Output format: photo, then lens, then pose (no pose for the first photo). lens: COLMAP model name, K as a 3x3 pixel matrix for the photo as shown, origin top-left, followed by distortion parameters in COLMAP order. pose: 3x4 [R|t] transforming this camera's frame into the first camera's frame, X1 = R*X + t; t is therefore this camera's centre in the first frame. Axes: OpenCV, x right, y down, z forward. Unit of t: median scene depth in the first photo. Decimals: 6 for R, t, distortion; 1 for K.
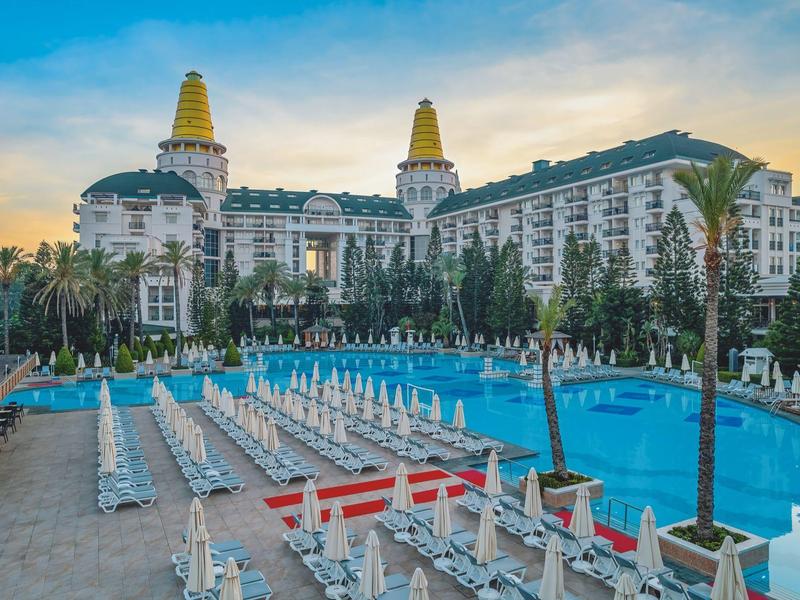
lens RADIAL K [[589.4, 0, 400.0], [0, 589.4, 300.0], [0, 0, 1]] dist [-0.058187, 0.073165]
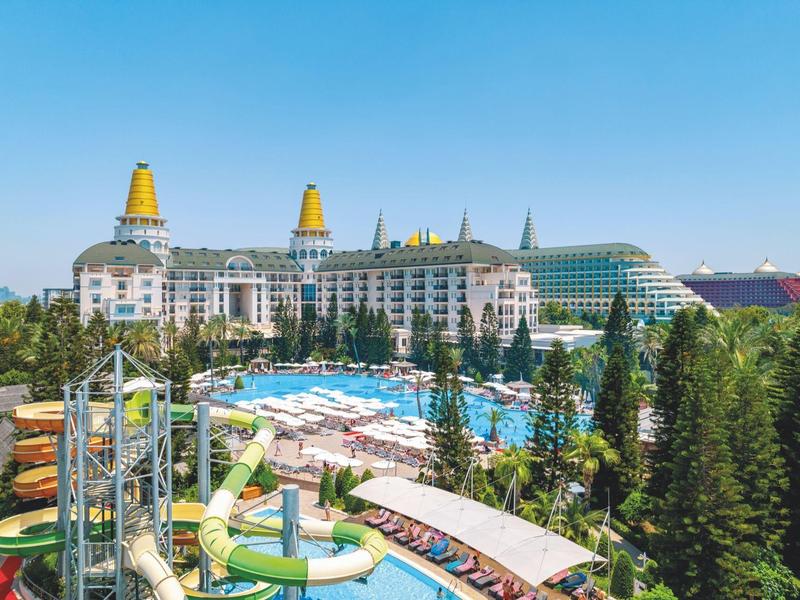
lens RADIAL K [[589.4, 0, 400.0], [0, 589.4, 300.0], [0, 0, 1]] dist [-0.058187, 0.073165]
pose [[0.962334, 0.006316, 0.271796, -0.154960], [-0.006828, 0.999976, 0.000937, -0.085376], [-0.271784, -0.002758, 0.962354, -0.452061]]
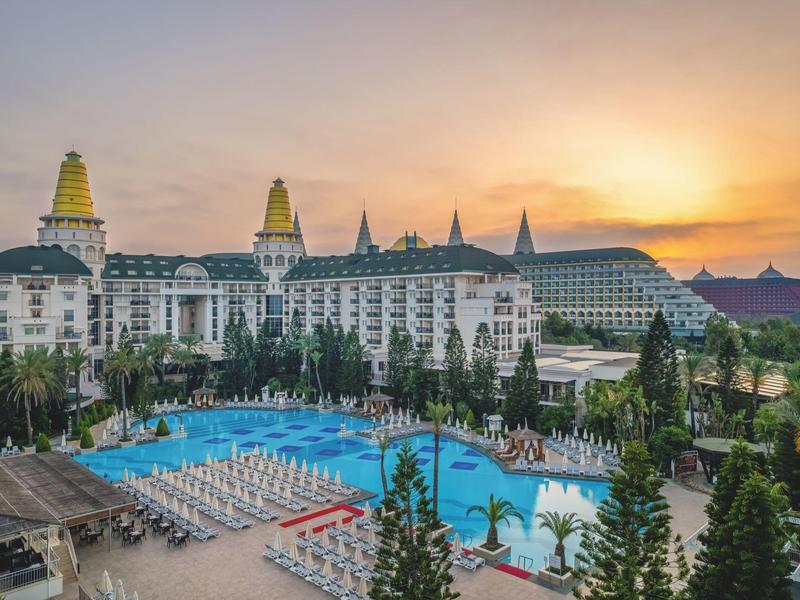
lens RADIAL K [[589.4, 0, 400.0], [0, 589.4, 300.0], [0, 0, 1]] dist [-0.058187, 0.073165]
pose [[0.958034, 0.005711, 0.286599, -0.073720], [-0.003855, 0.999968, -0.007040, -0.105172], [-0.286630, 0.005640, 0.958025, -0.261184]]
